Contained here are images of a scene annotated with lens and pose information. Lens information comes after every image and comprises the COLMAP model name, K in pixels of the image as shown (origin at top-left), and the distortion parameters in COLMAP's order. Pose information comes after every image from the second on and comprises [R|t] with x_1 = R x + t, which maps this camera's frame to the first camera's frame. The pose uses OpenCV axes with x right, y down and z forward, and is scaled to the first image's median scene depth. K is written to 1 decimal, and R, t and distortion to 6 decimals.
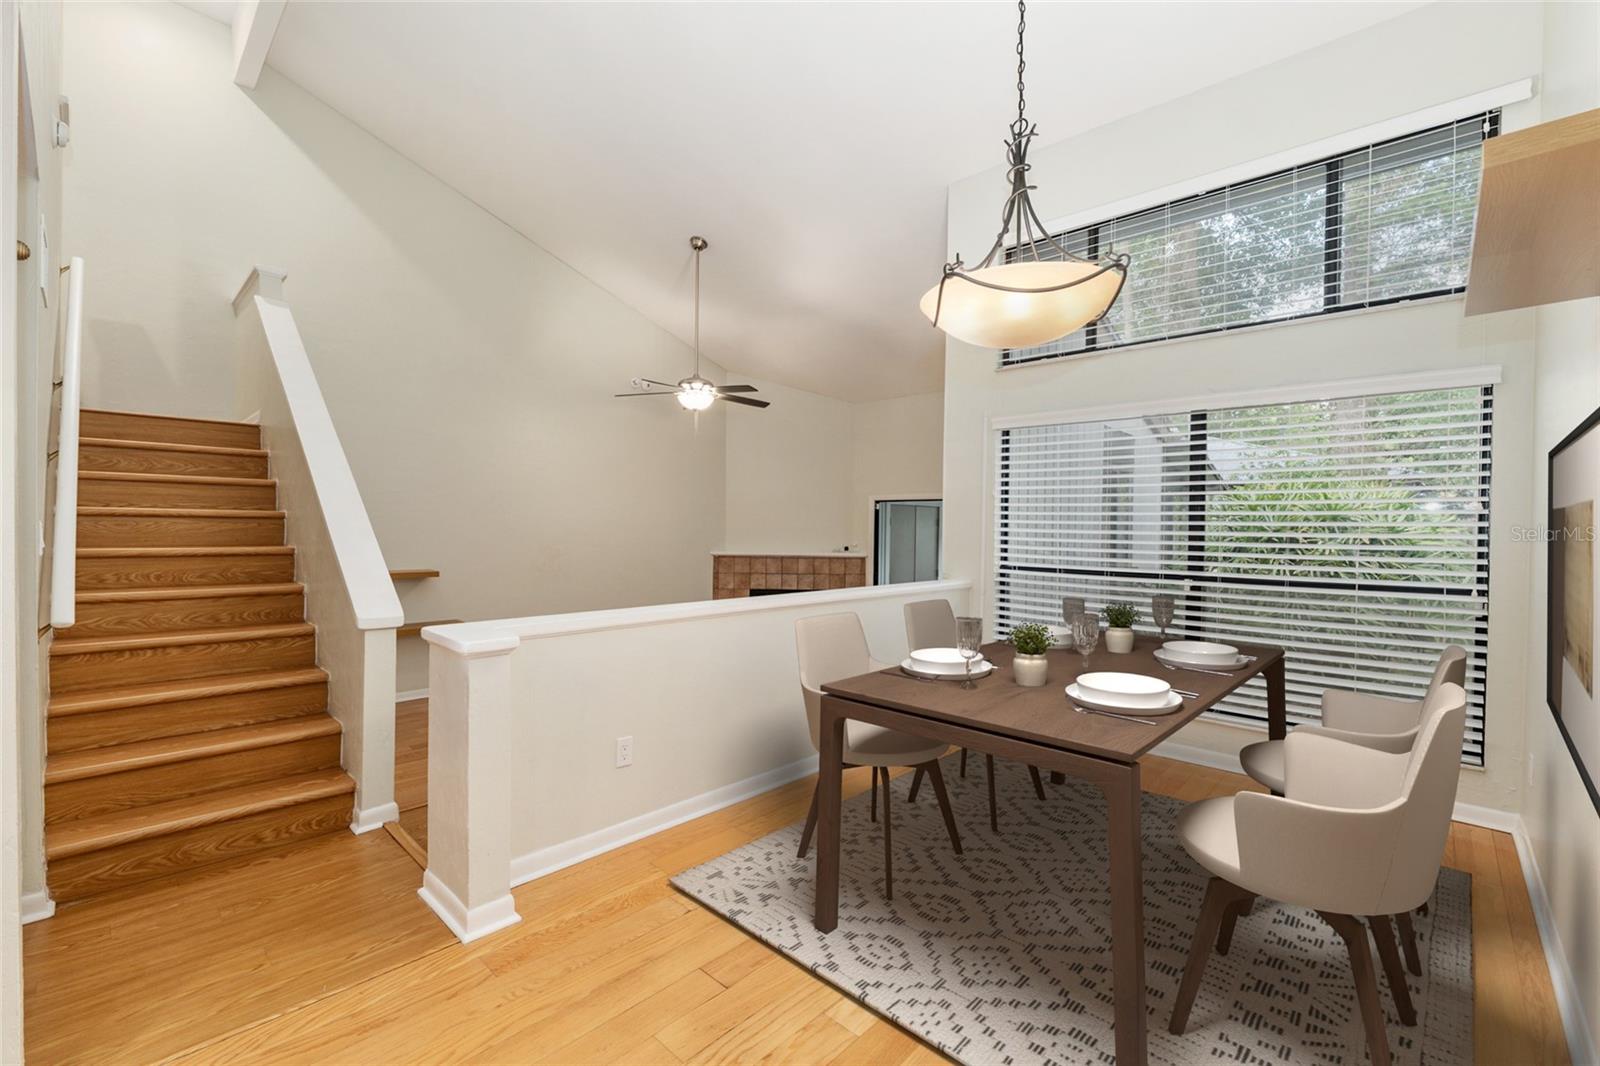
lens RADIAL K [[676.5, 0, 798.3], [0, 676.5, 537.0], [0, 0, 1]] dist [-0.005300, -0.000656]
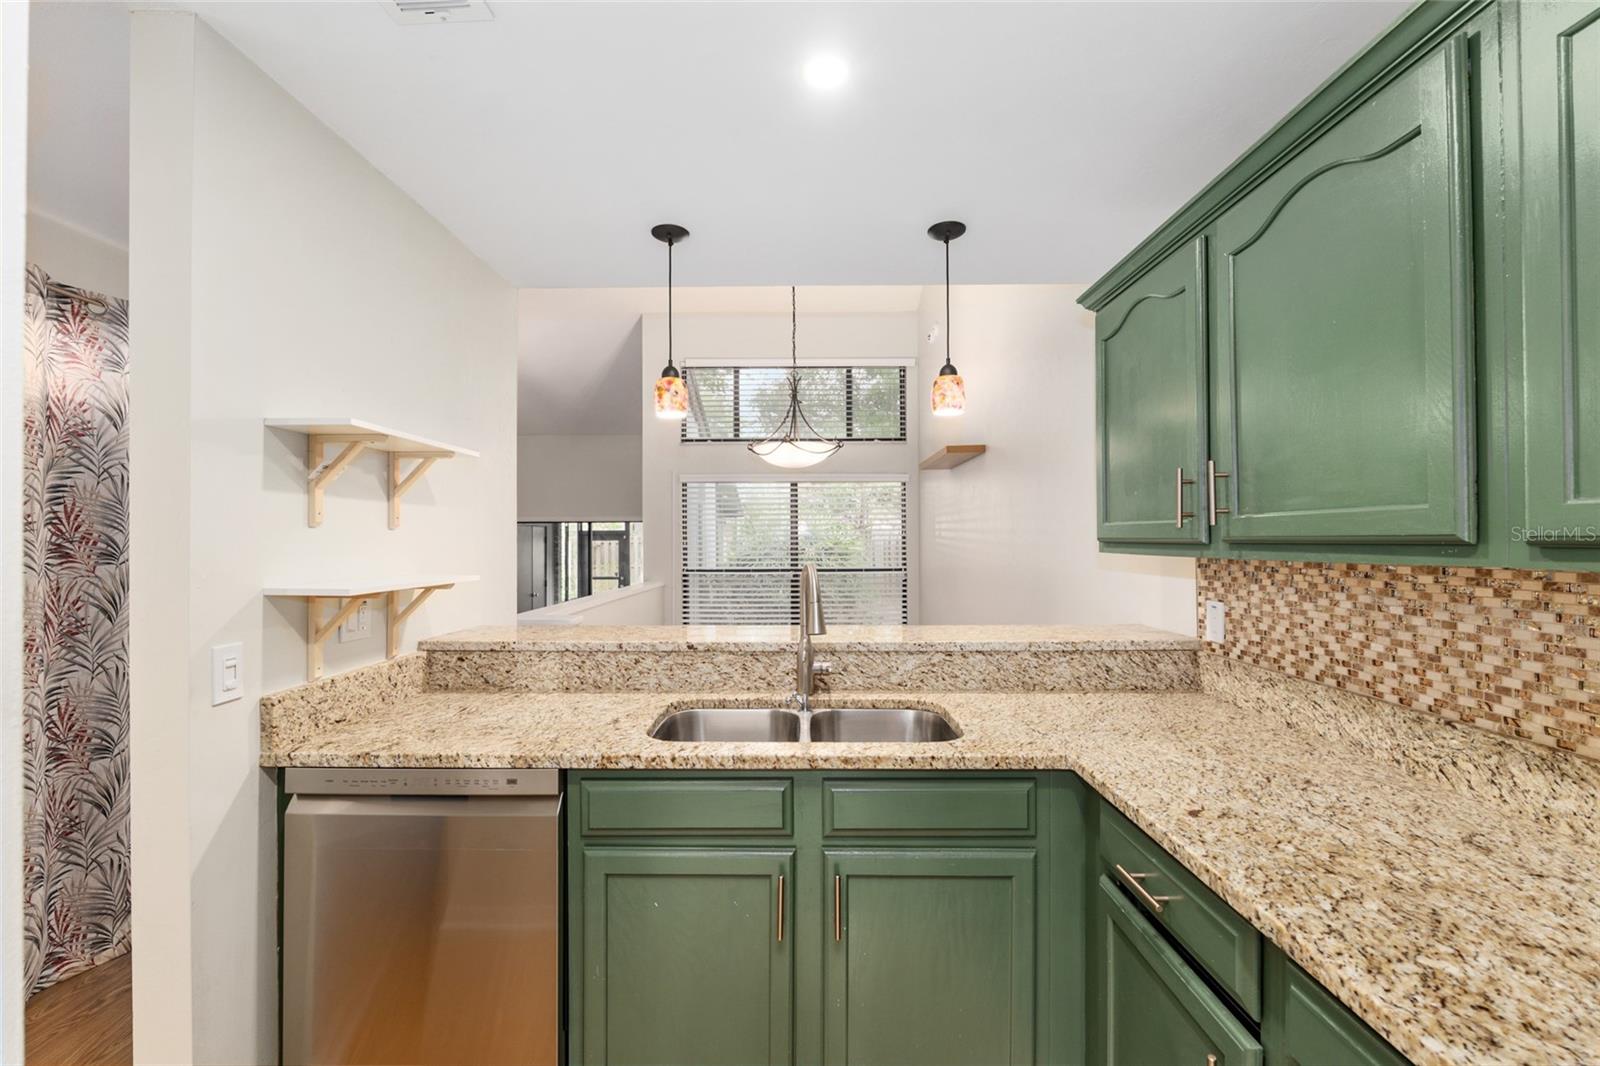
lens RADIAL K [[676.5, 0, 798.3], [0, 676.5, 537.0], [0, 0, 1]] dist [-0.005300, -0.000656]
pose [[0.731971, -0.012114, 0.681228, -0.684527], [0.023507, 0.999696, -0.007480, -0.017342], [-0.680930, 0.021489, 0.732033, -0.384020]]
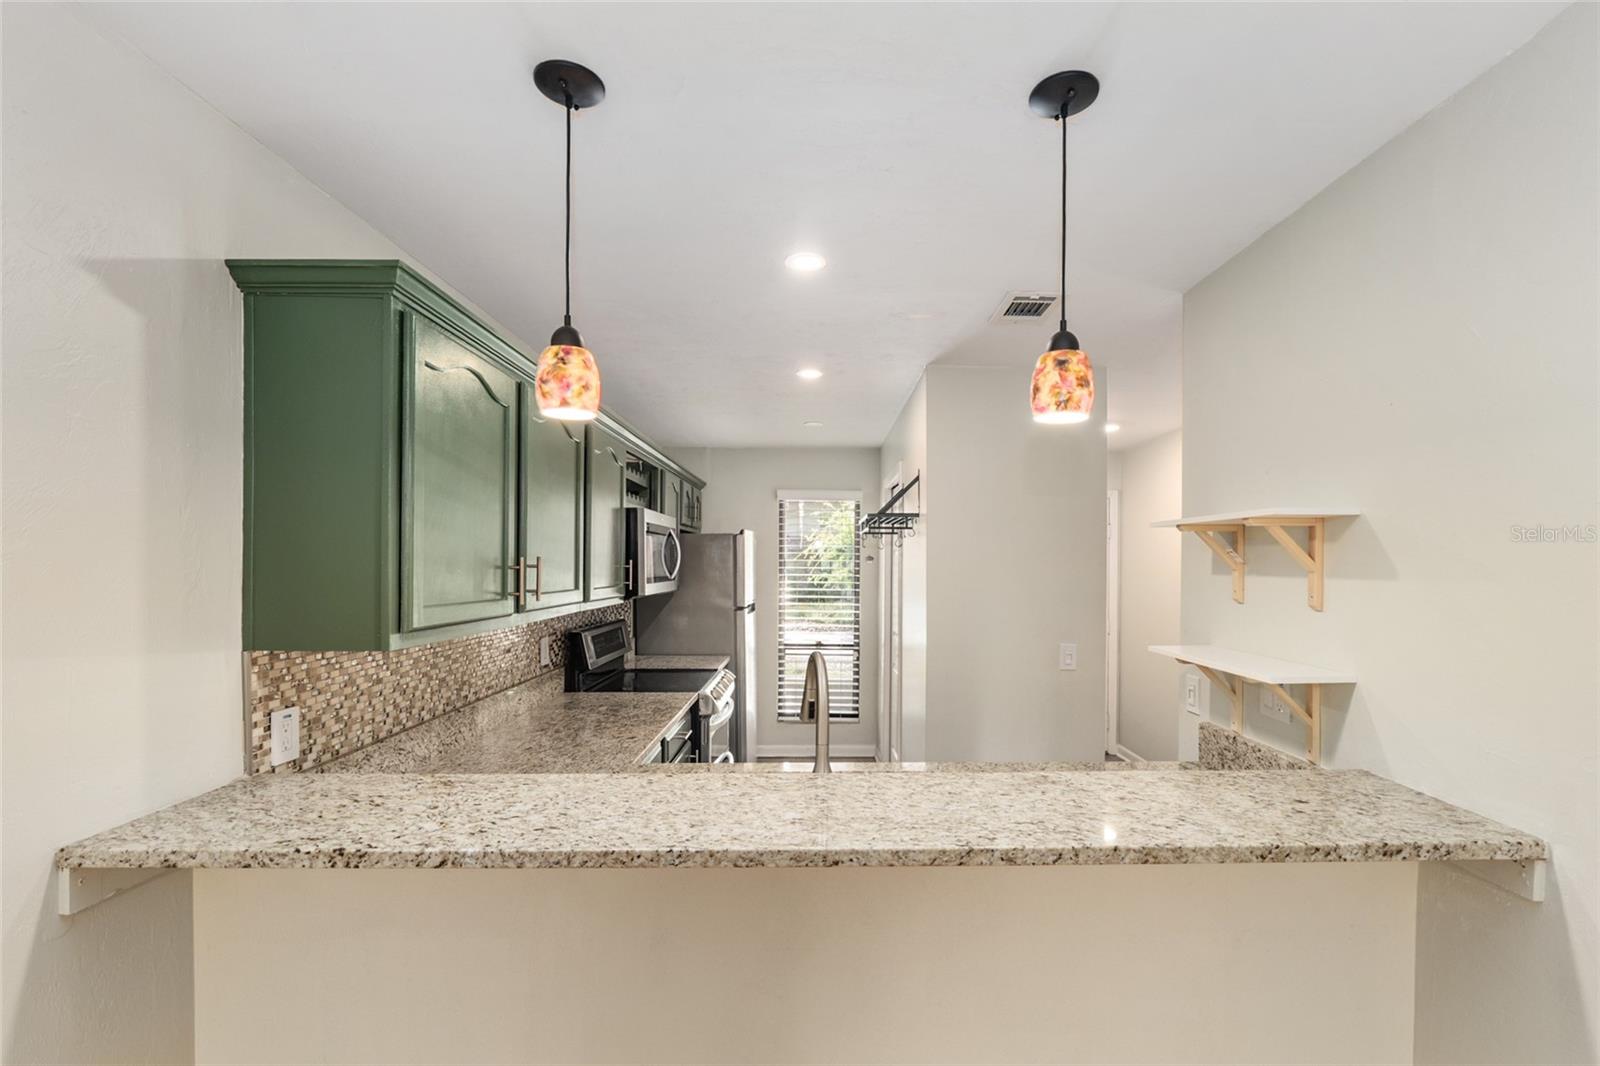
lens RADIAL K [[698.1, 0, 829.0], [0, 698.1, 563.8], [0, 0, 1]] dist [-0.002059, -0.000341]
pose [[-0.710005, -0.014326, -0.704051, -0.039035], [-0.022690, 0.999739, 0.002539, -0.057372], [0.703831, 0.017778, -0.710145, 0.286967]]
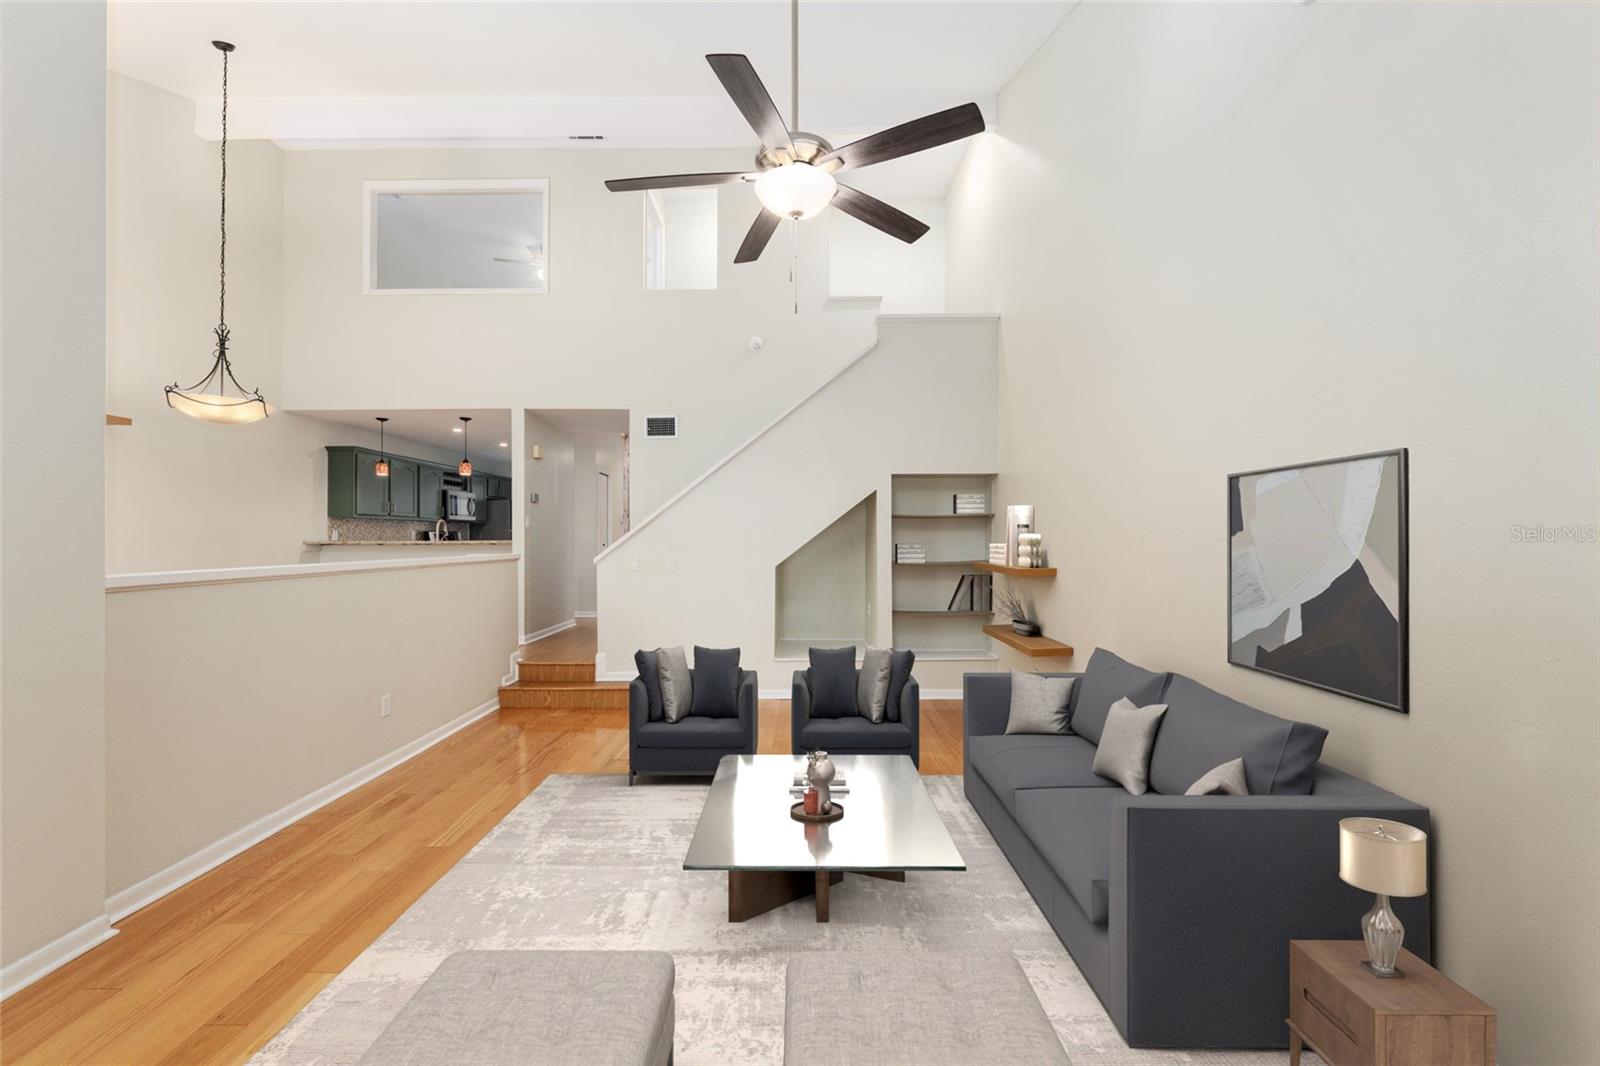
lens RADIAL K [[670.3, 0, 800.4], [0, 670.3, 537.0], [0, 0, 1]] dist [0.000377, -0.000115]
pose [[-0.725097, -0.011072, -0.688558, 0.269777], [-0.015948, 0.999873, 0.000716, 0.033125], [0.688462, 0.011500, -0.725181, 2.186096]]
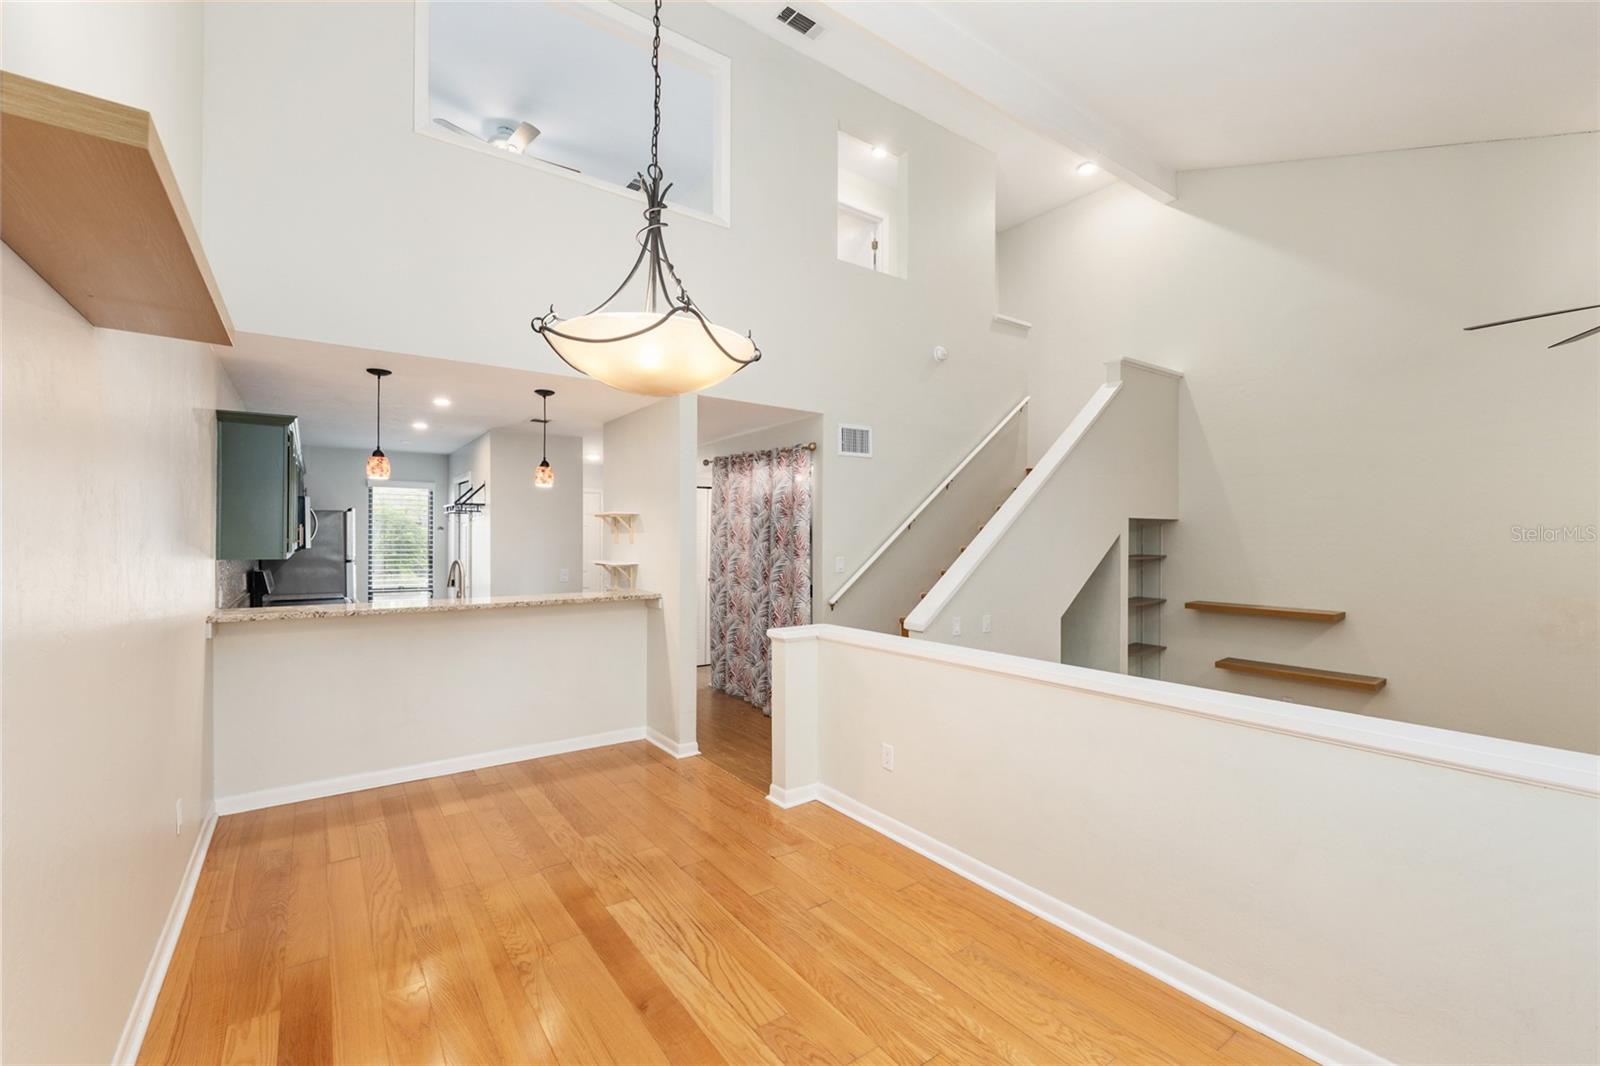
lens RADIAL K [[666.6, 0, 800.5], [0, 666.6, 536.4], [0, 0, 1]] dist [-0.002813, -0.000312]
pose [[-0.177731, -0.014564, -0.983971, 0.687864], [-0.017623, 0.999777, -0.011615, -0.037876], [0.983921, 0.015276, -0.177948, 0.763035]]
